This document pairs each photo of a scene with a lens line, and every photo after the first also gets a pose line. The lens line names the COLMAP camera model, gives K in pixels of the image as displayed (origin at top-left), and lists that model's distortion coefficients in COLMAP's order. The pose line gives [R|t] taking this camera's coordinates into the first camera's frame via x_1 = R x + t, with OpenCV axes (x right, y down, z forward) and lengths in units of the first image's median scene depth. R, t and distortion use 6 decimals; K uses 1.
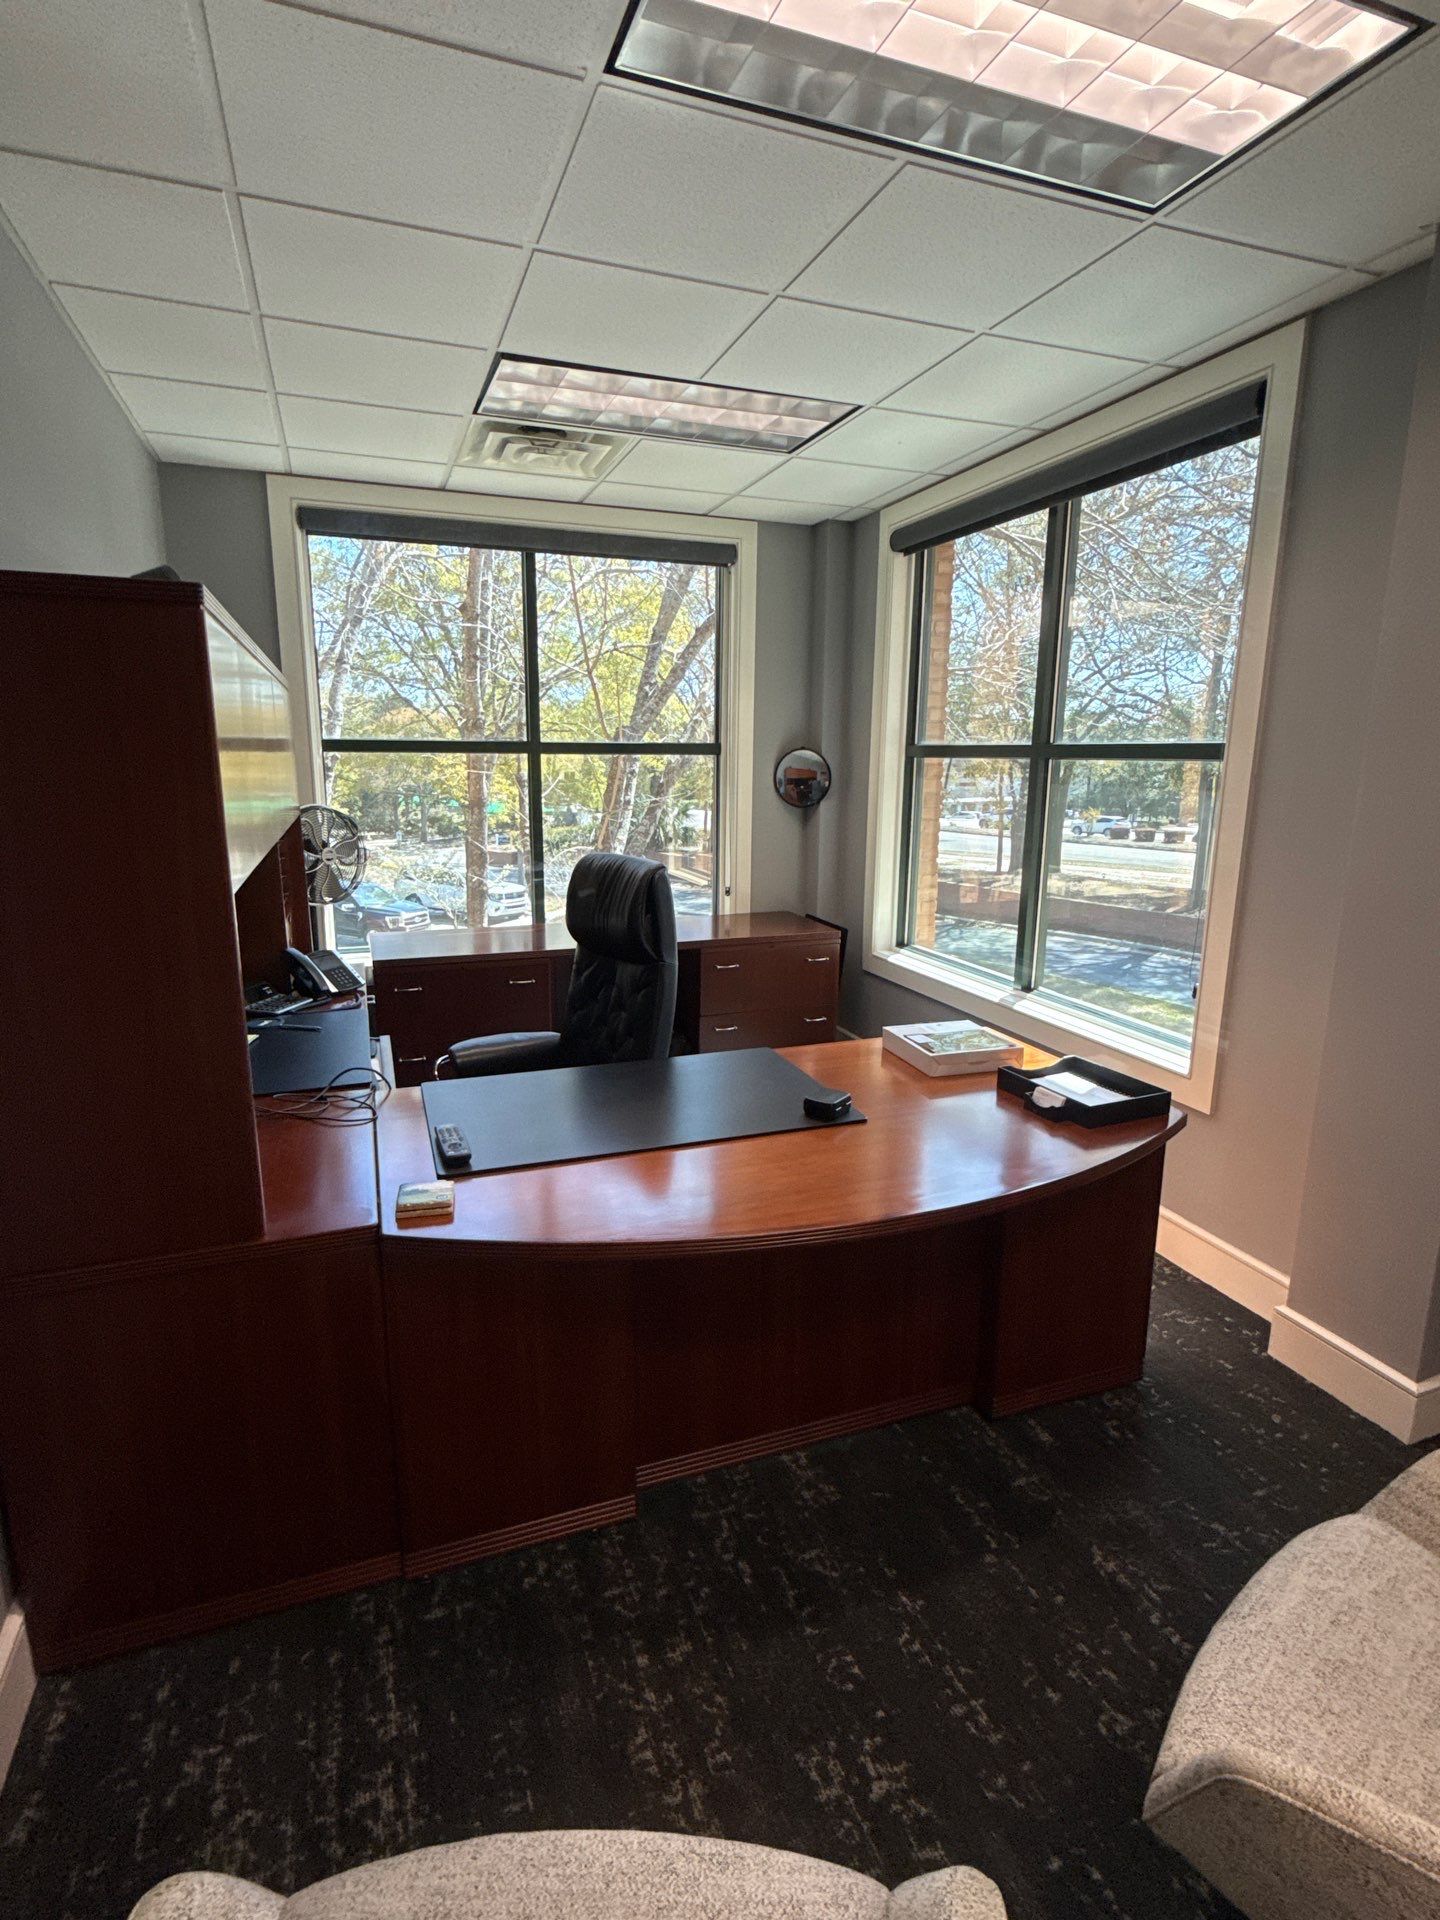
lens RADIAL K [[984.5, 0, 723.3], [0, 984.5, 971.1], [0, 0, 1]] dist [-0.006667, 0.004958]
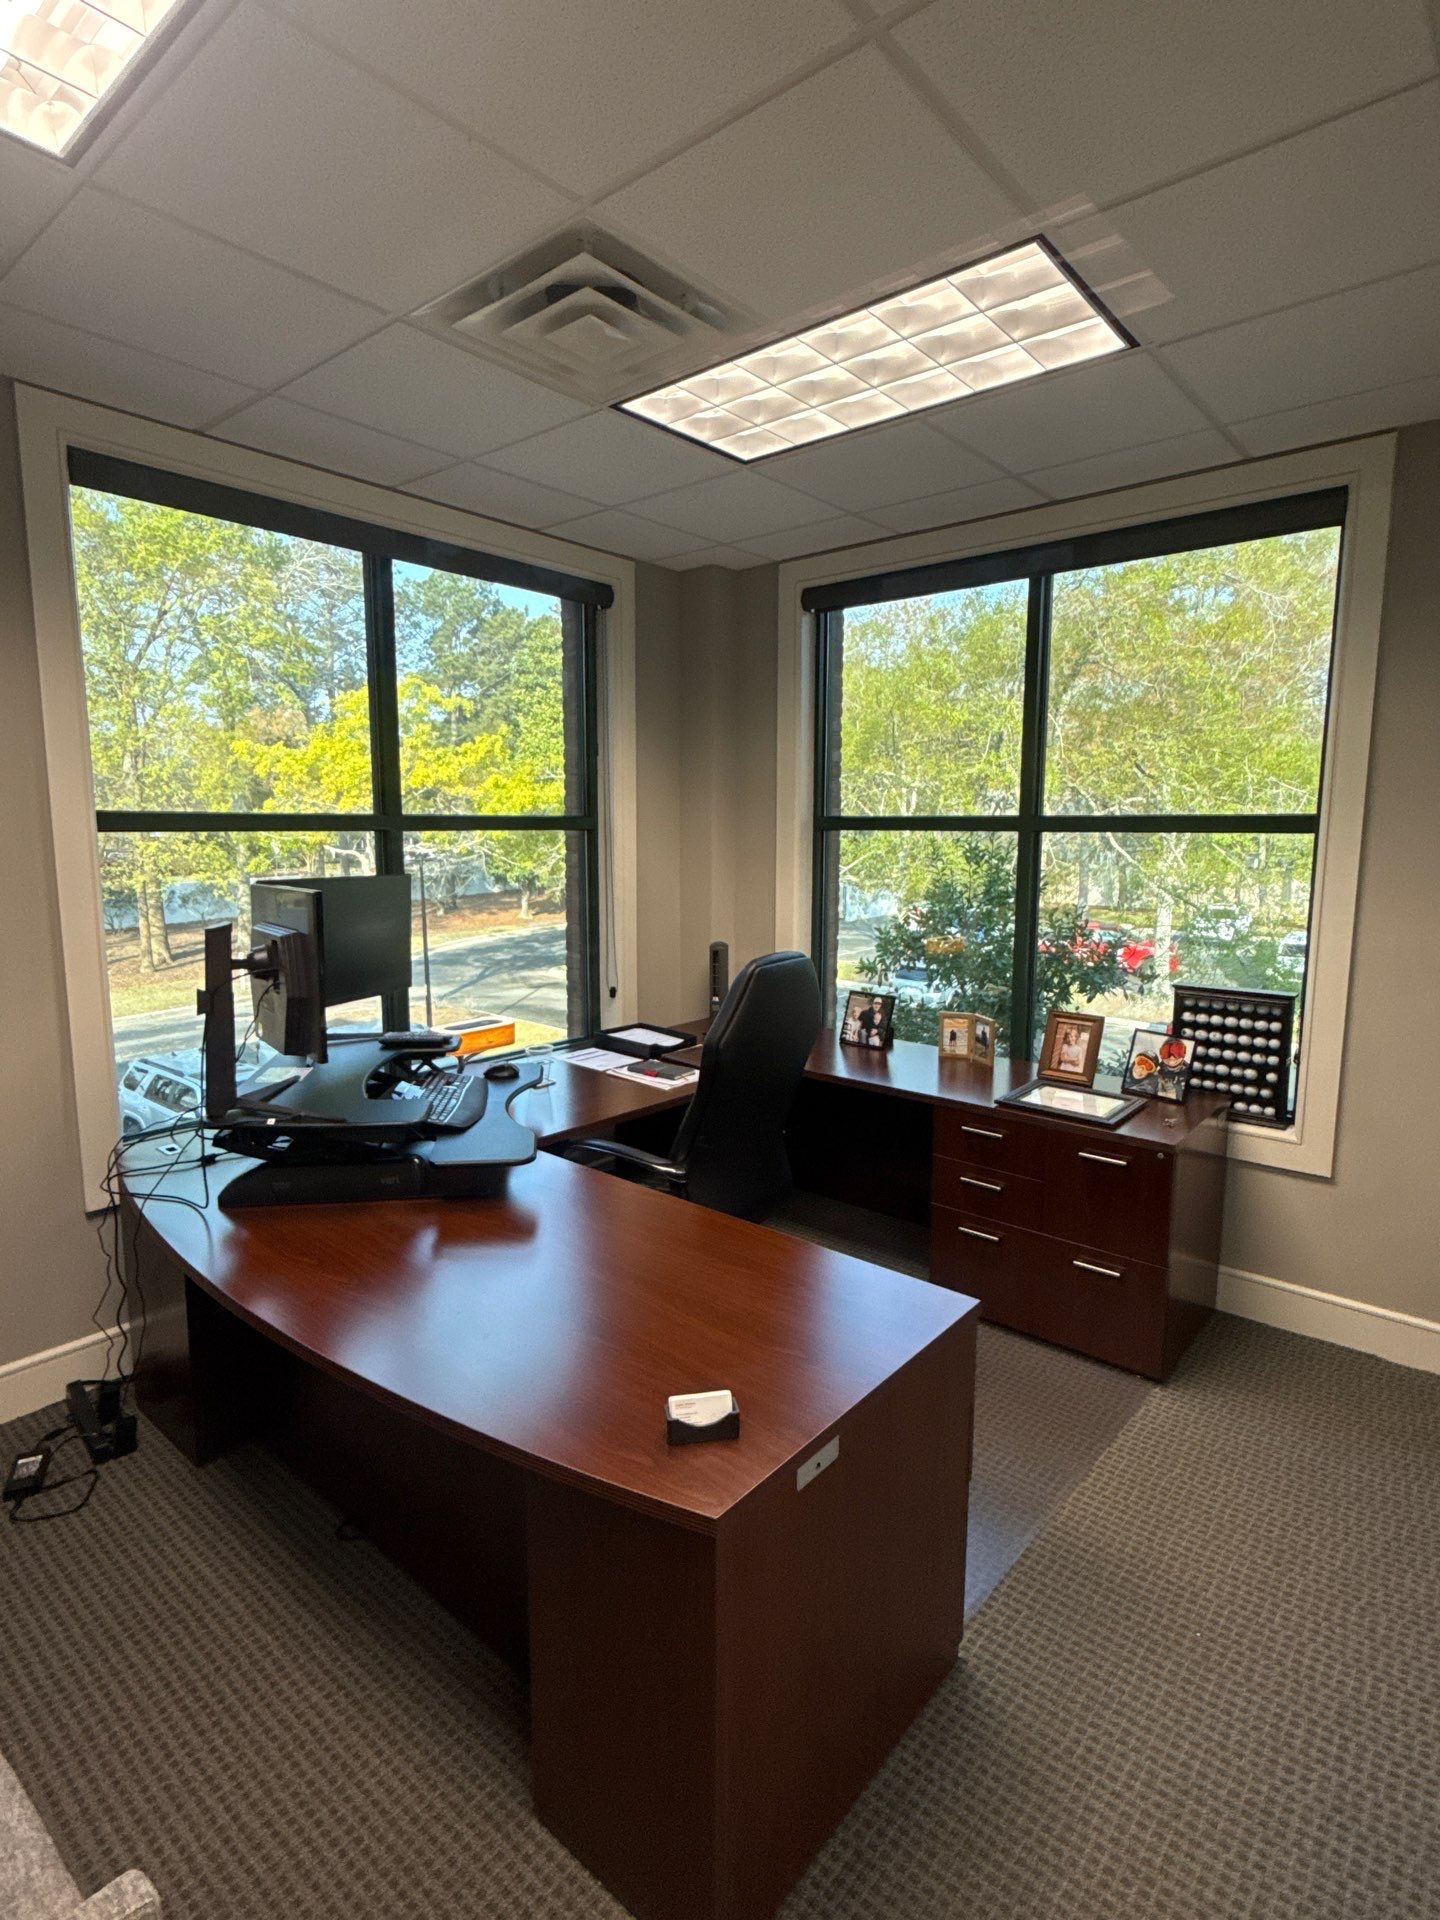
lens RADIAL K [[984.5, 0, 722.5], [0, 984.5, 947.7], [0, 0, 1]] dist [-0.006667, 0.004958]
pose [[0.865144, -0.071725, 0.496368, -0.367198], [0.116716, 0.991340, -0.060181, -0.065403], [-0.487753, 0.110000, 0.866024, 0.273939]]
